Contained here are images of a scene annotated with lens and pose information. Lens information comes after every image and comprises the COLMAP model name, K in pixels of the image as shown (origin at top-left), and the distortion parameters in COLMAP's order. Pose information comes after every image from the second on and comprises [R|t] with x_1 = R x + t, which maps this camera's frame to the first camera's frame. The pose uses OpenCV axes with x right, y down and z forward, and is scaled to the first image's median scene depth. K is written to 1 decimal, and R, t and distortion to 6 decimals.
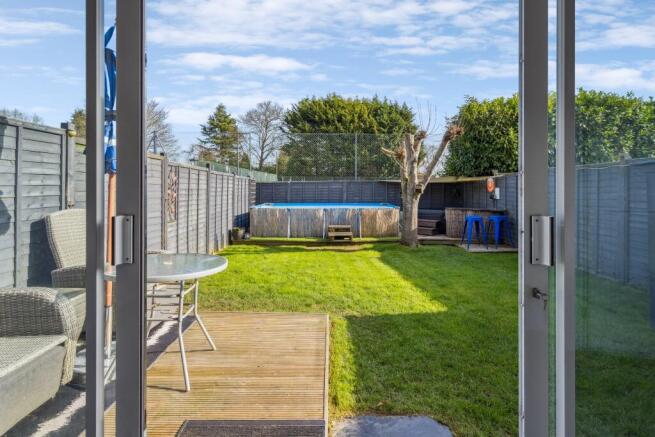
lens RADIAL K [[315.7, 0, 328.2], [0, 315.7, 213.1], [0, 0, 1]] dist [0.000278, -0.000377]
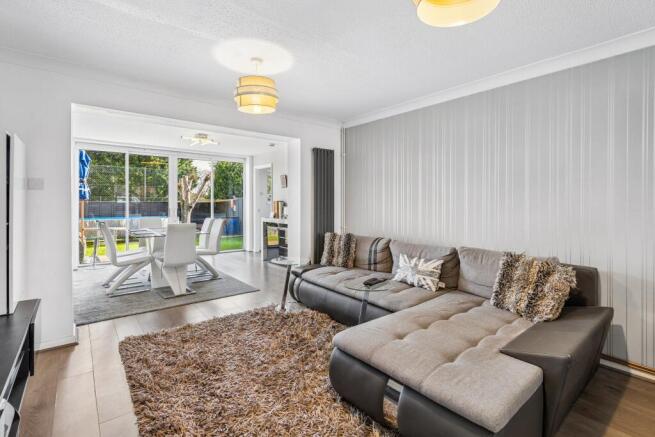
lens RADIAL K [[300.4, 0, 328.6], [0, 300.4, 215.6], [0, 0, 1]] dist [0.001718, 0.000069]
pose [[0.773976, -0.005752, 0.633189, -0.196143], [0.009695, 0.999949, -0.002768, -0.009157], [-0.633141, 0.008281, 0.773992, -0.841202]]
